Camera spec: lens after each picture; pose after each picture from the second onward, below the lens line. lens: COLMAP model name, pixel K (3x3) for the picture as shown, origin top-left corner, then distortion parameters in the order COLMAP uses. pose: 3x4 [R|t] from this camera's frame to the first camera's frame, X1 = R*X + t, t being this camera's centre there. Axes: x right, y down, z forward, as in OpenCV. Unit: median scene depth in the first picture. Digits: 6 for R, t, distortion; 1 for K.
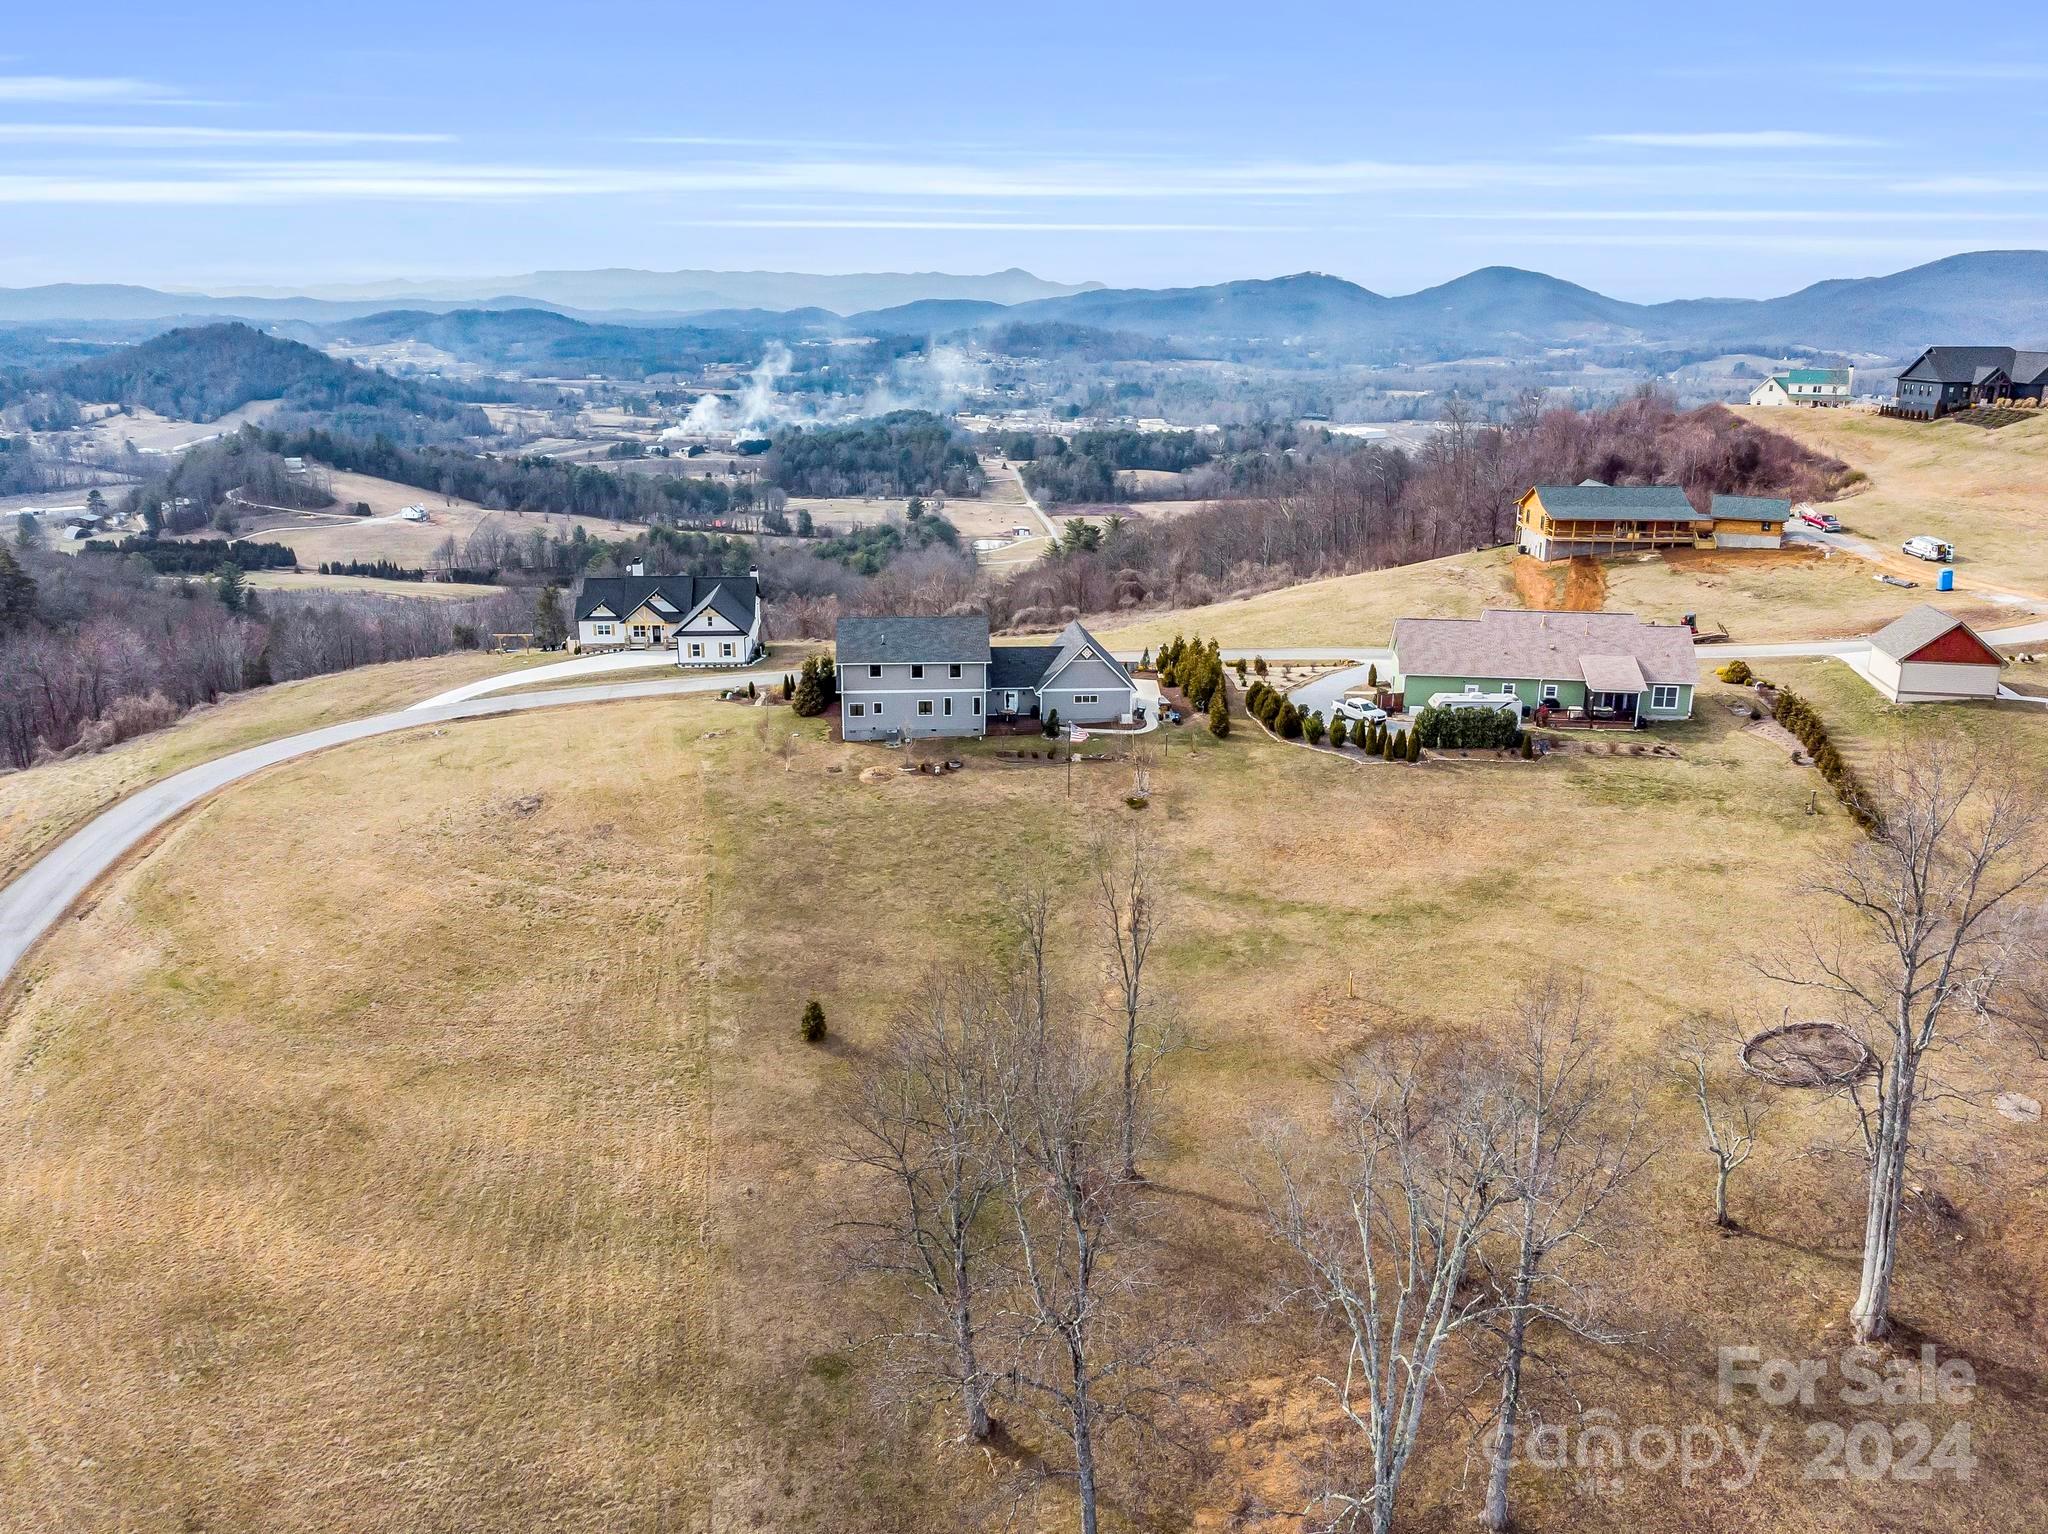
lens RADIAL K [[1512.6, 0, 1024.0], [0, 1512.6, 767.0], [0, 0, 1]] dist [-0.007392, -0.006027]
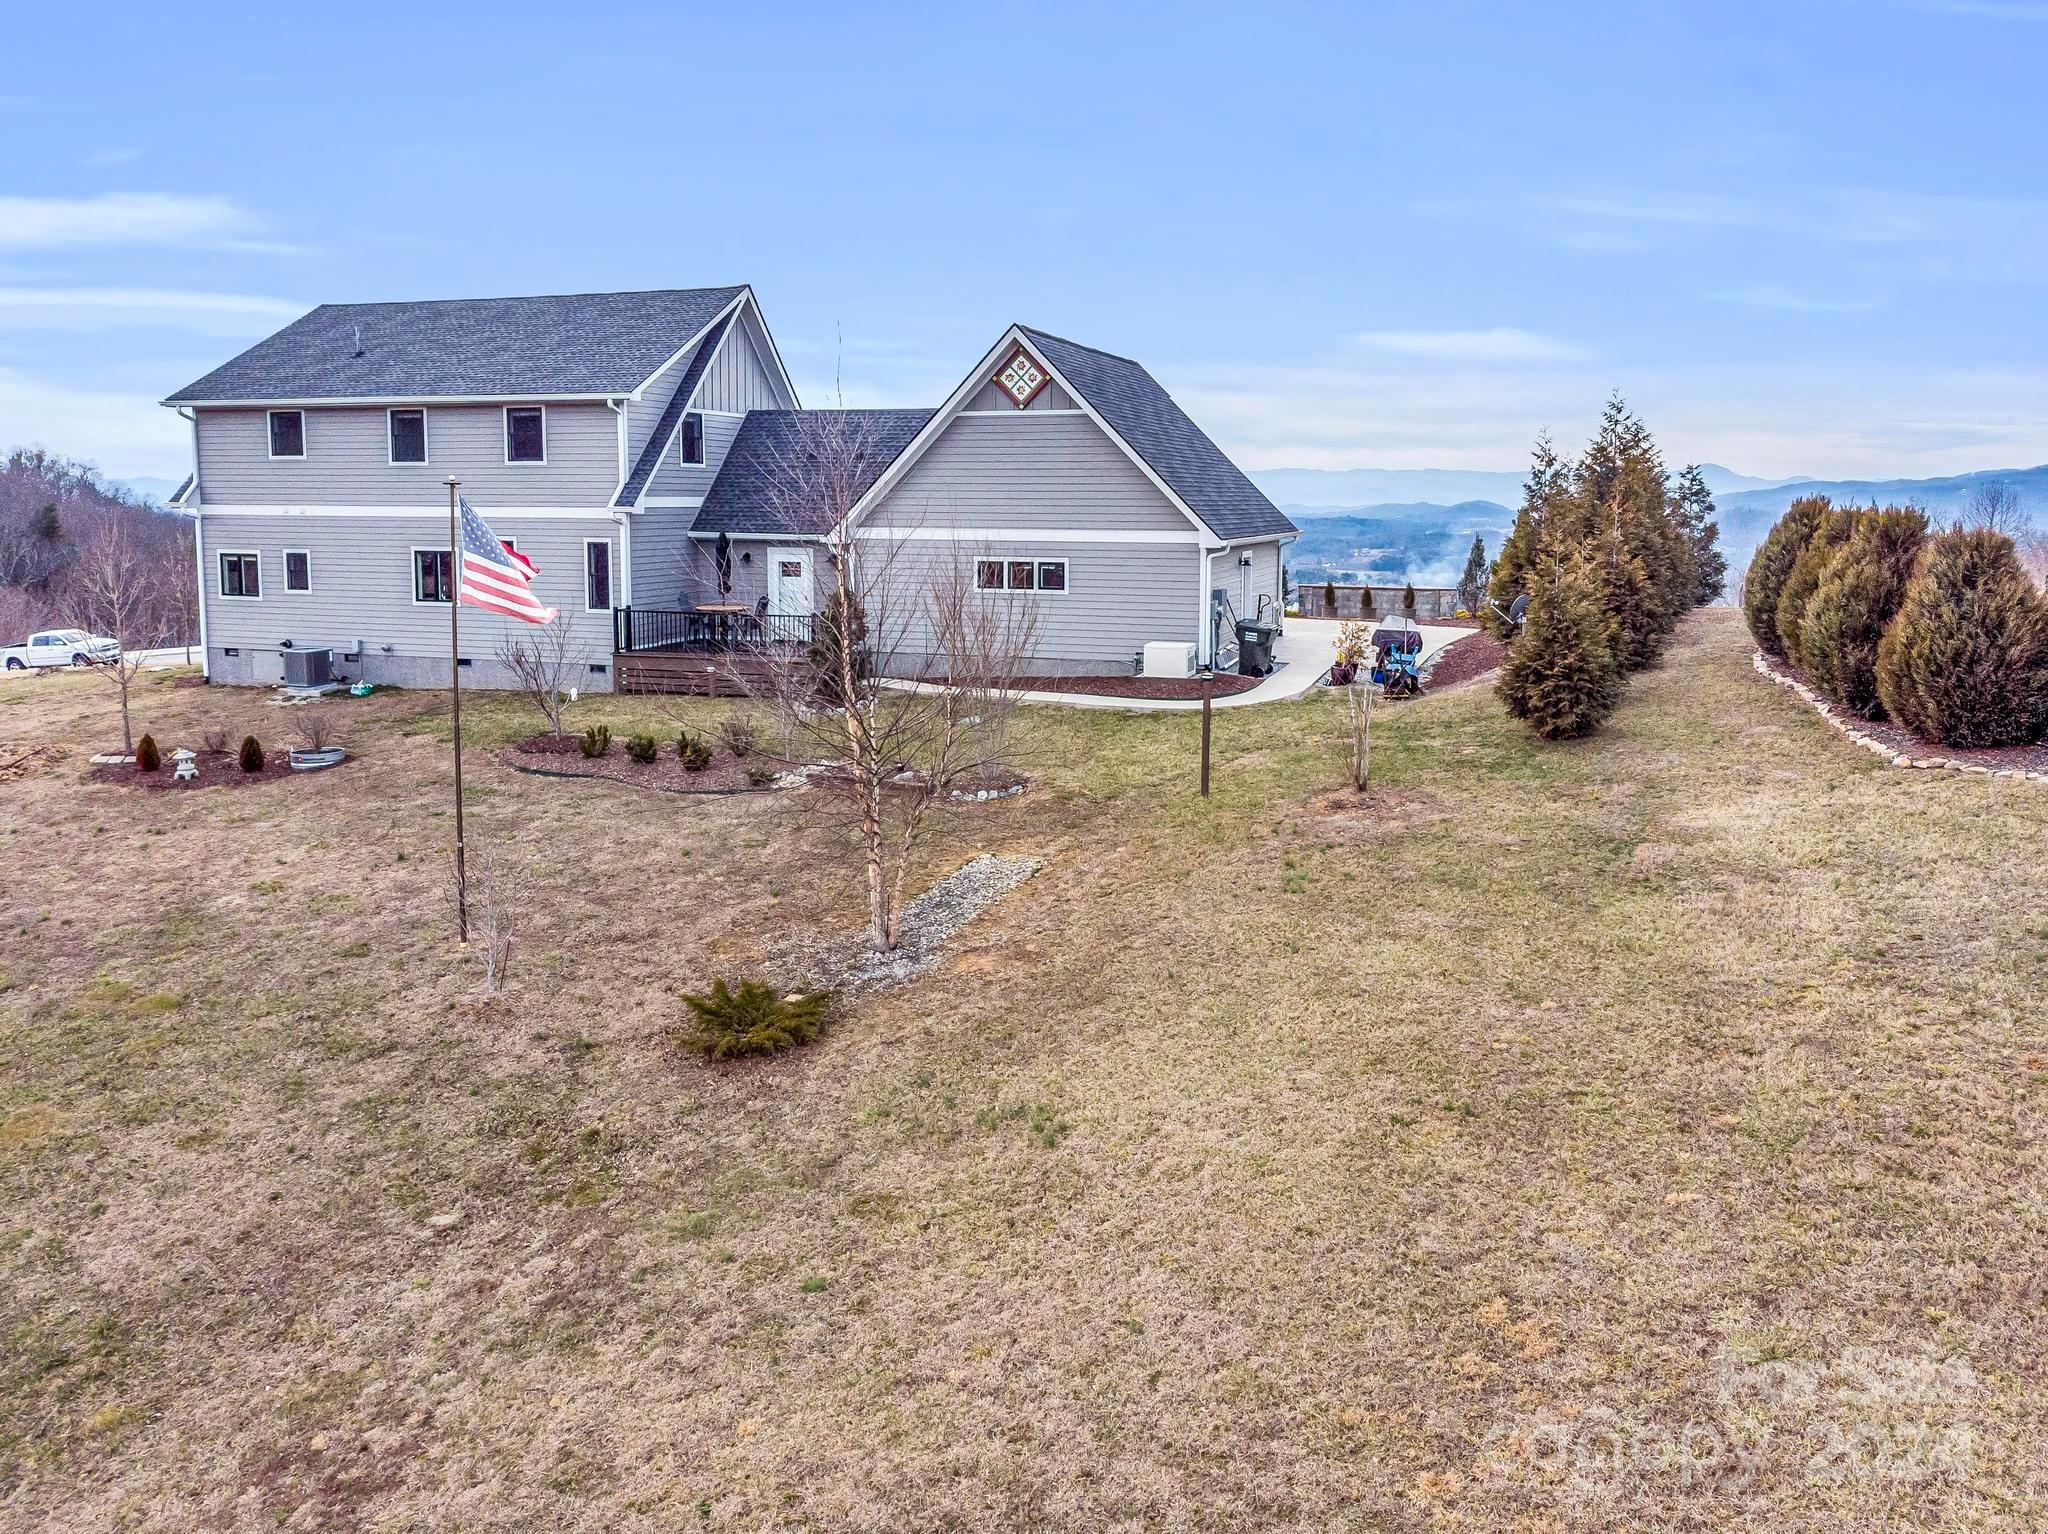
lens RADIAL K [[1512.6, 0, 1024.0], [0, 1512.6, 767.0], [0, 0, 1]] dist [-0.007392, -0.006027]
pose [[0.911470, 0.064749, -0.406238, 0.078784], [-0.114203, 0.988545, -0.098676, 0.005474], [0.395195, 0.136334, 0.908424, 0.431648]]
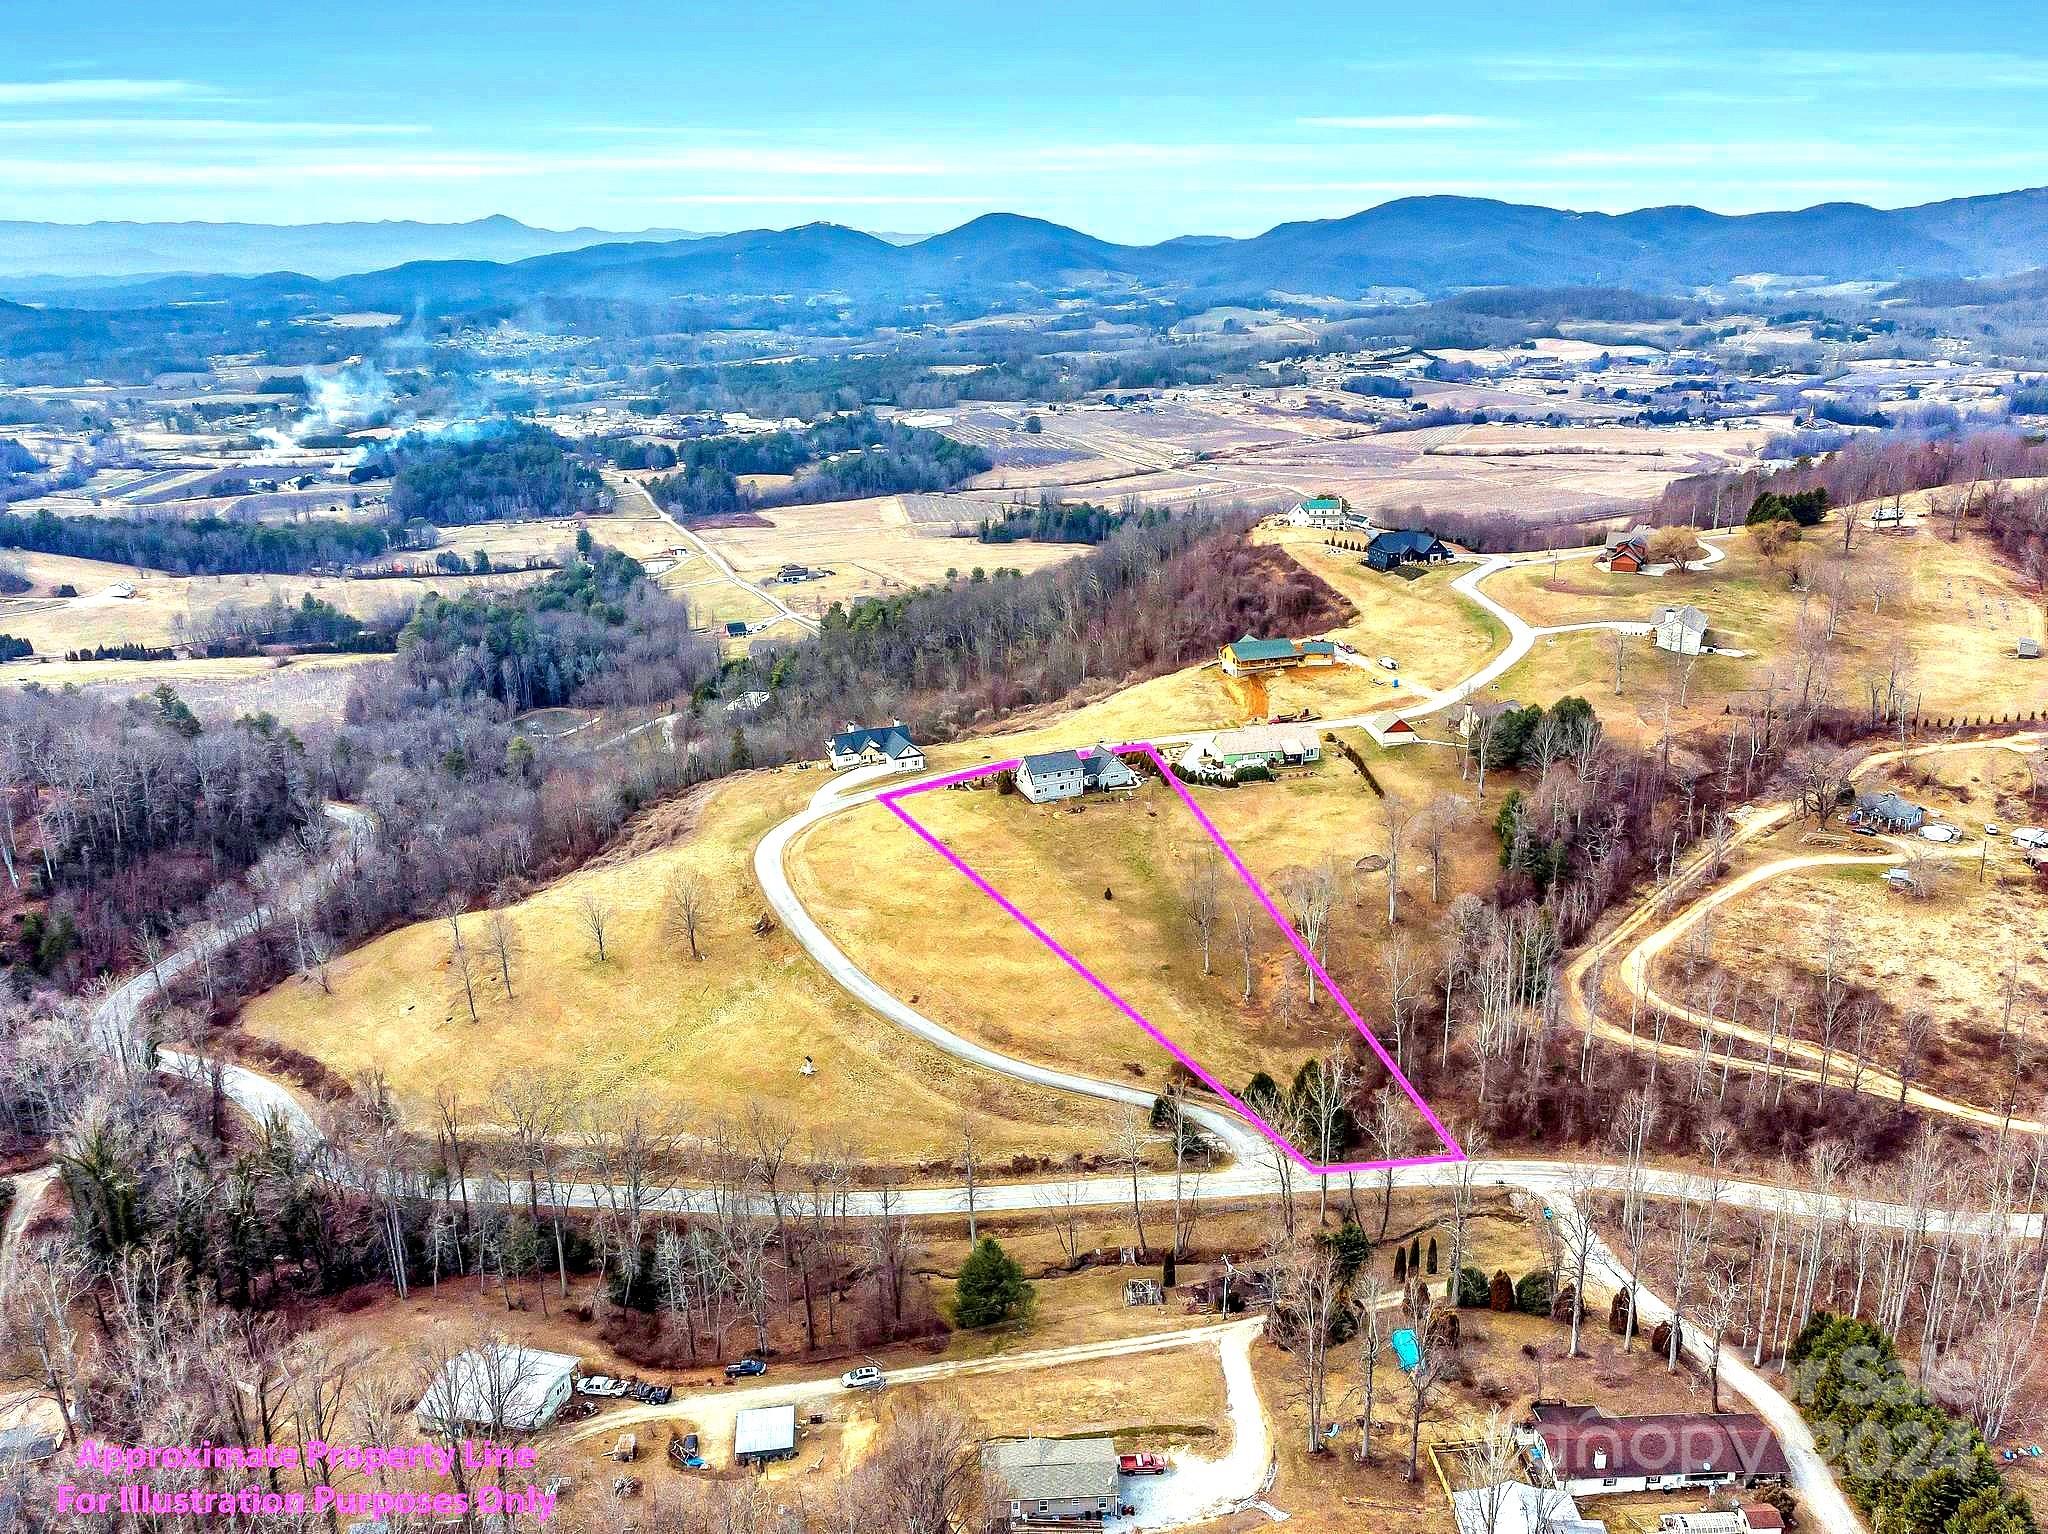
lens RADIAL K [[1512.6, 0, 1024.0], [0, 1512.6, 767.0], [0, 0, 1]] dist [-0.007392, -0.006027]
pose [[0.953039, -0.117628, 0.279070, -0.471403], [0.108636, 0.992945, 0.047527, -0.113498], [-0.282692, -0.014978, 0.959094, -0.839244]]
